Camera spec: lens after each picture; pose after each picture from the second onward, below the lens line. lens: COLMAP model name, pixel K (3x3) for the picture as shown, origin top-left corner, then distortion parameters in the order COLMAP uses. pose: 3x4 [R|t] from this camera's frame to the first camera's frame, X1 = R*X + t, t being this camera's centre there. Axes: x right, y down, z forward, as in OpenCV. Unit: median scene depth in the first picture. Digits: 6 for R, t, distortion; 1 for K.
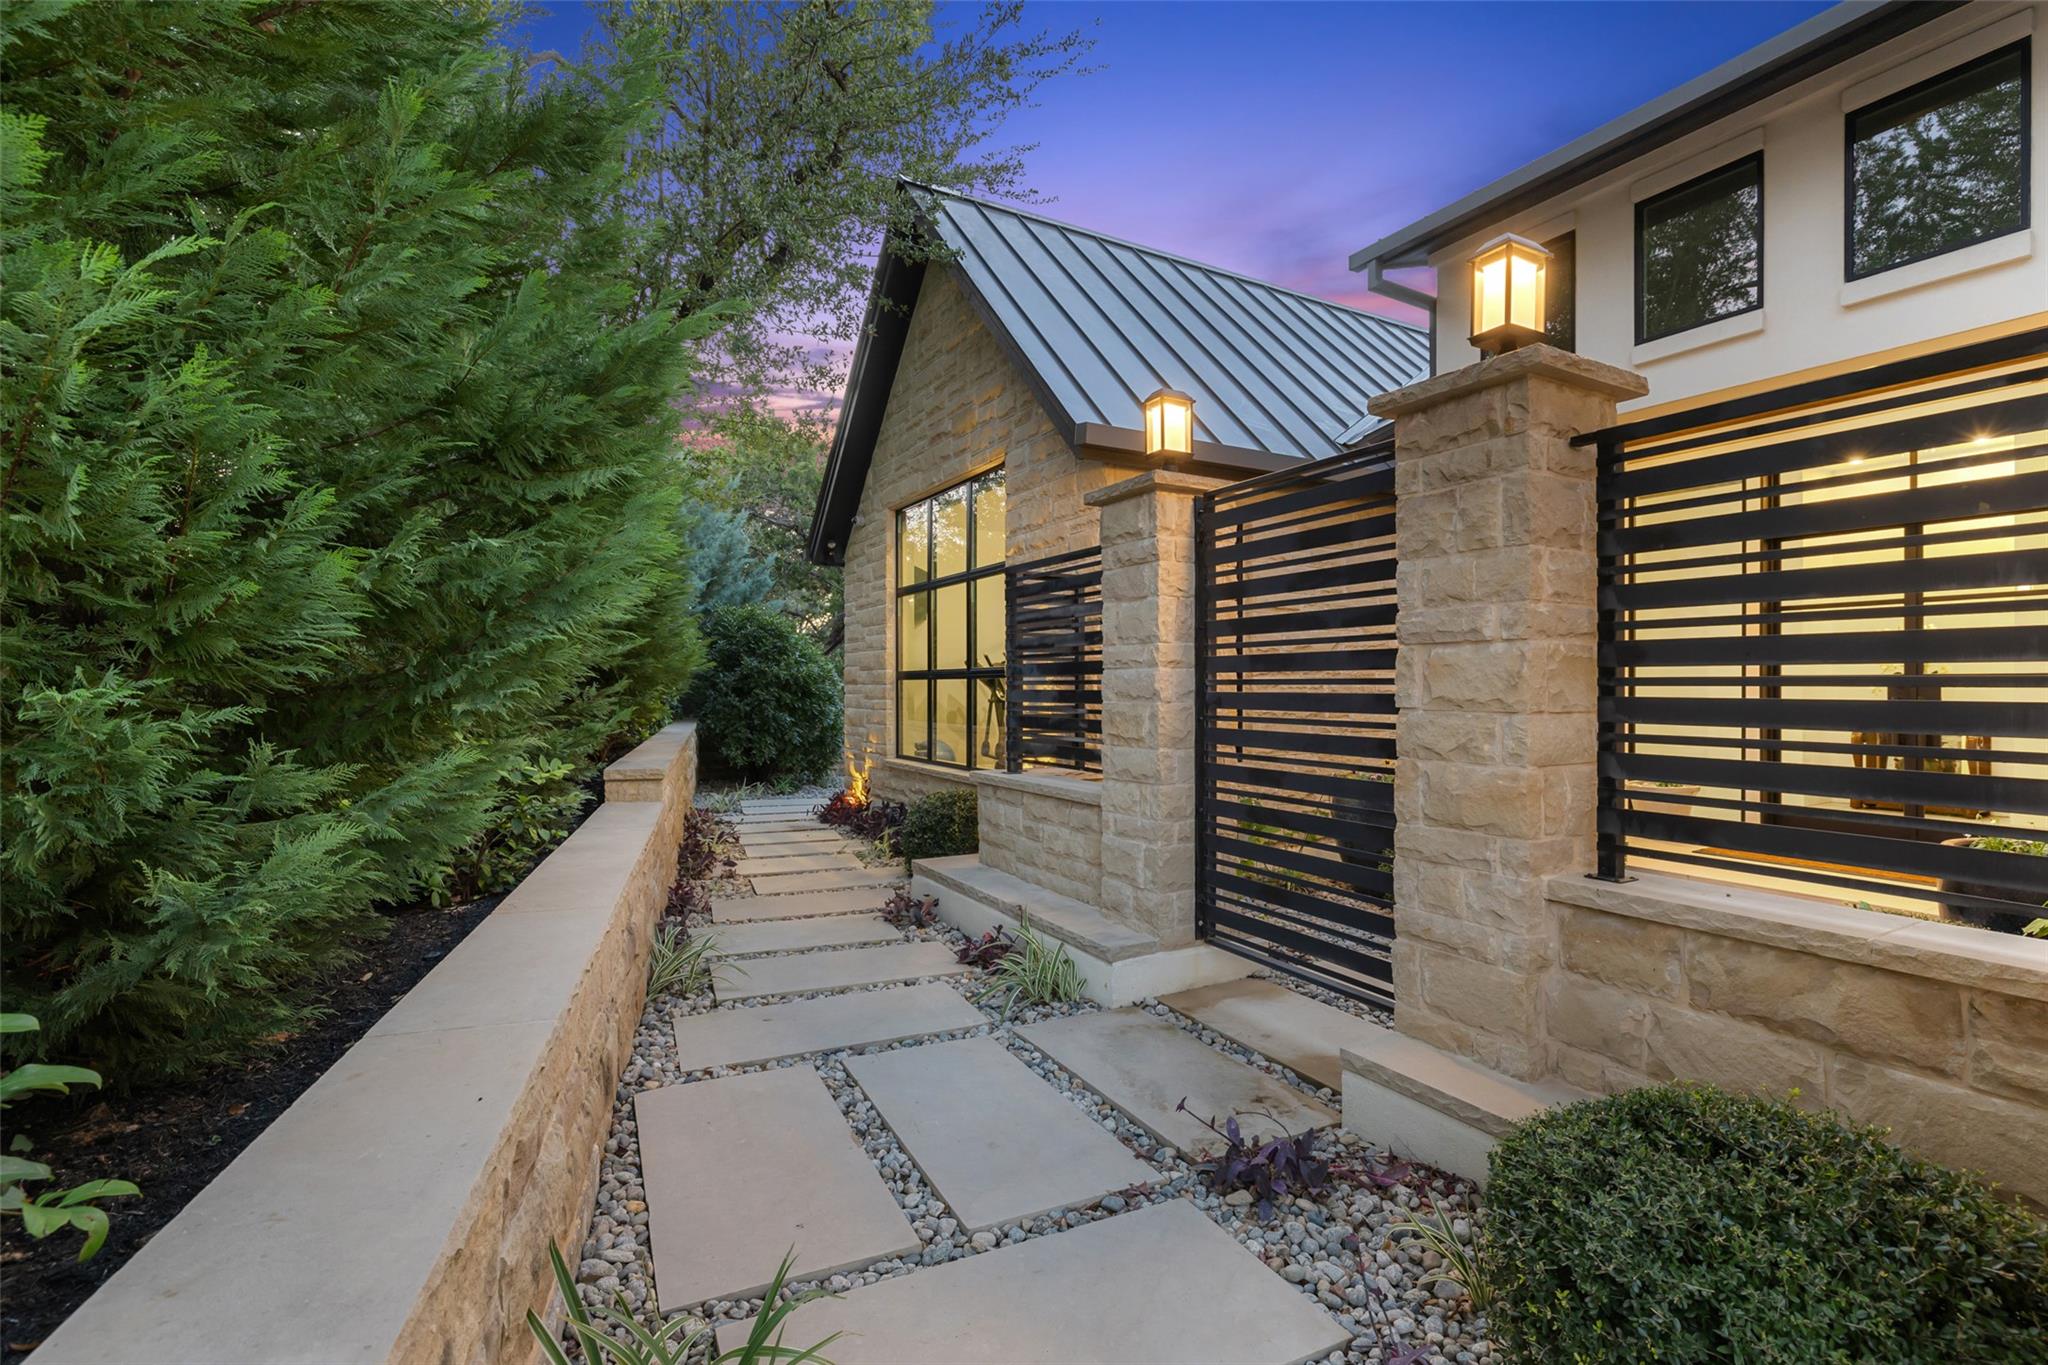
lens RADIAL K [[941.0, 0, 1024.0], [0, 941.0, 682.5], [0, 0, 1]] dist [0.000418, 0.000087]
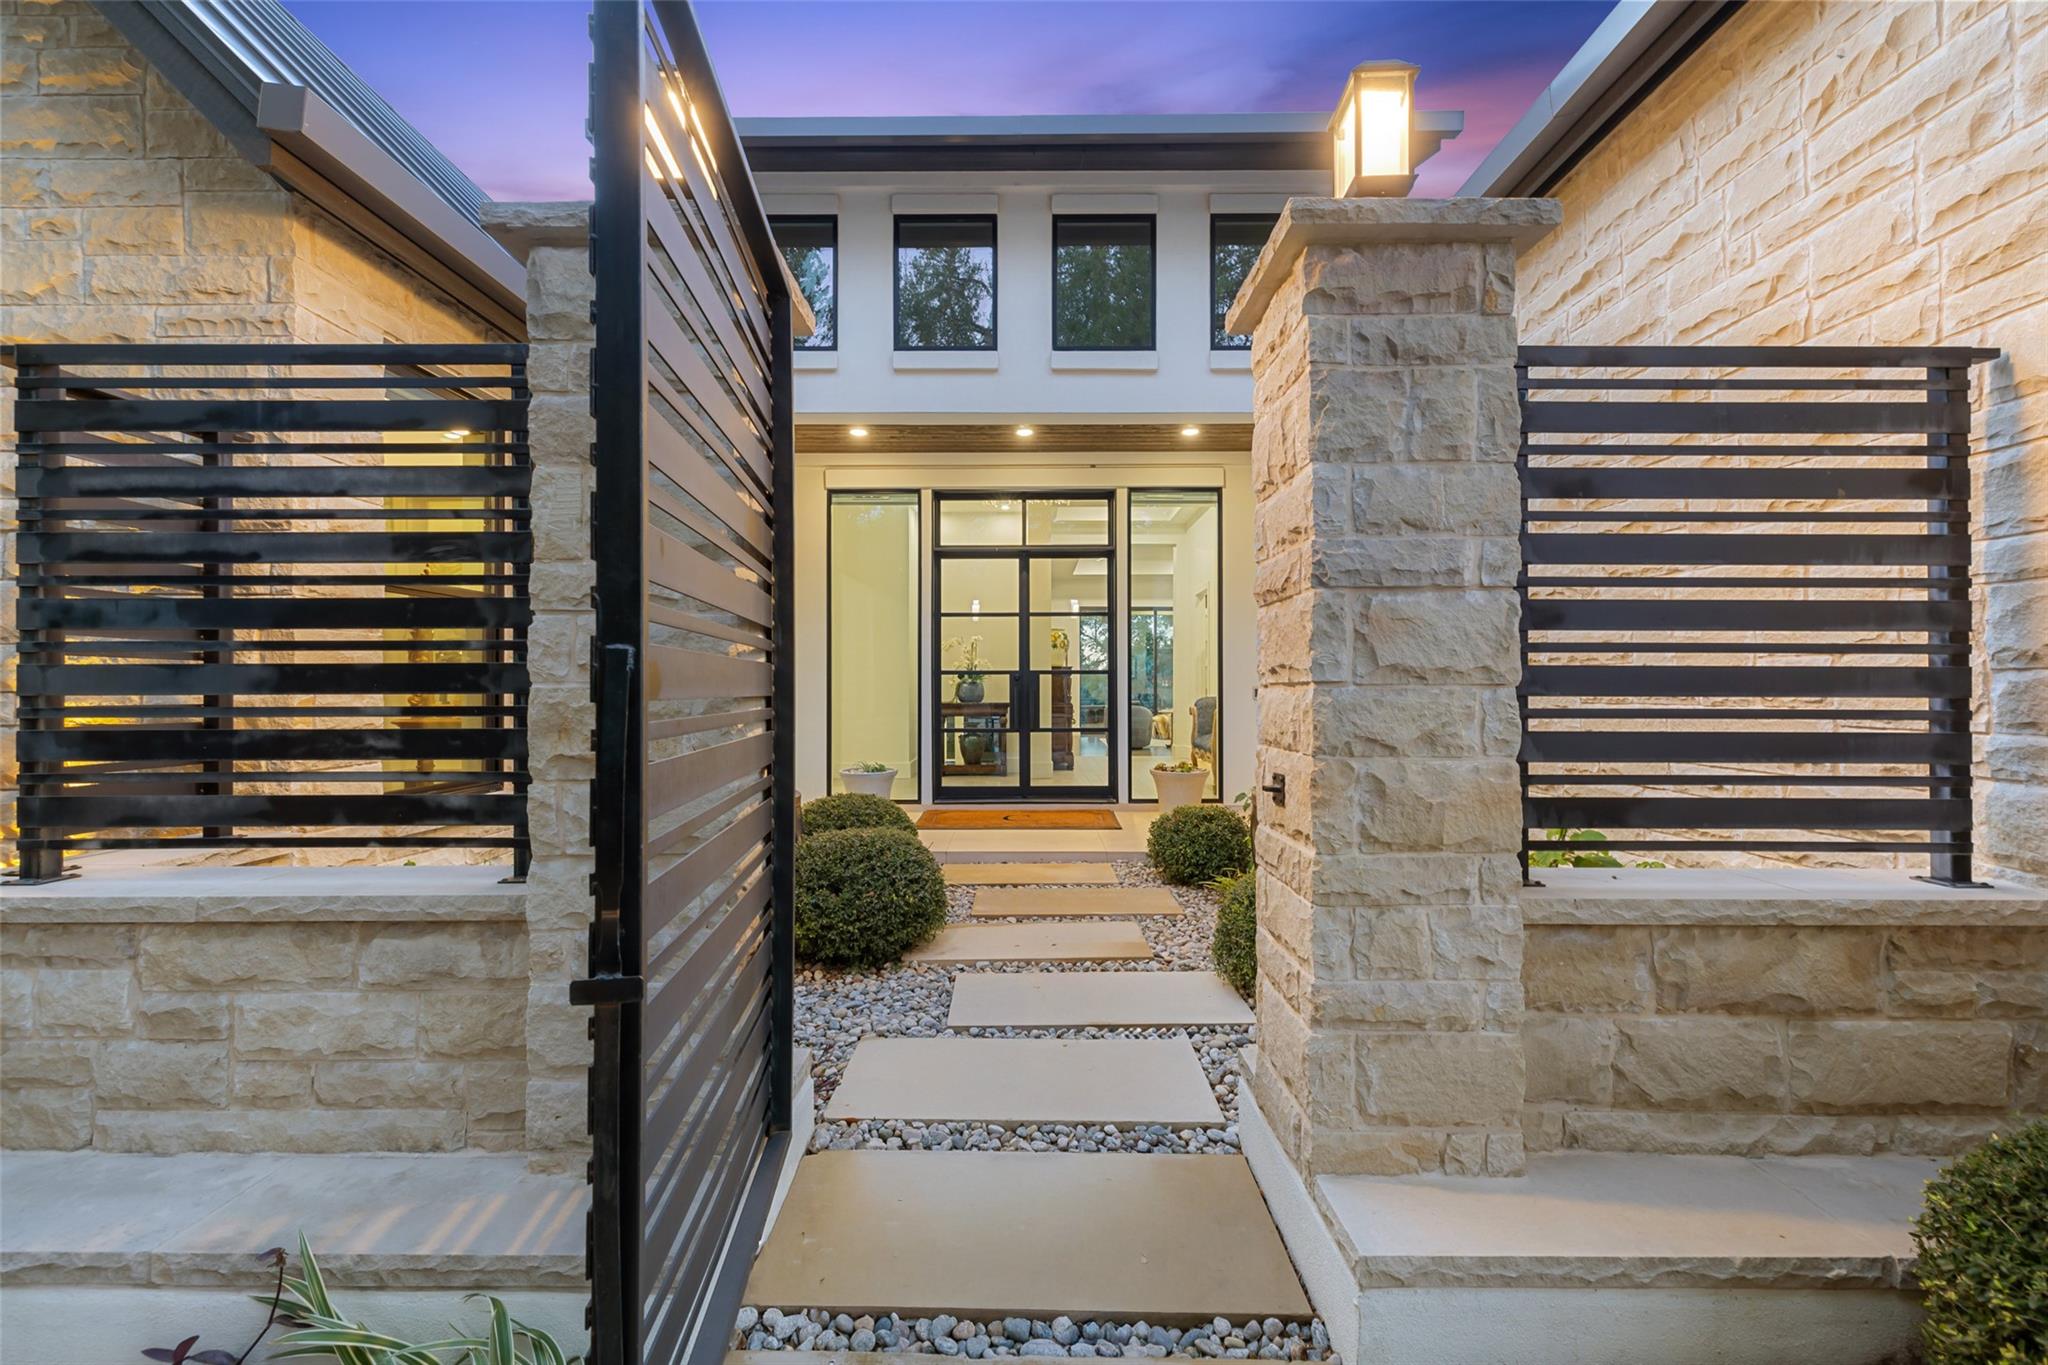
lens RADIAL K [[864.1, 0, 1024.0], [0, 864.1, 682.5], [0, 0, 1]] dist [0.000590, 0.000248]
pose [[0.492646, 0.006420, 0.870206, -0.254333], [-0.000938, 0.999976, -0.006846, 0.034284], [-0.870230, 0.002556, 0.492640, 0.963095]]
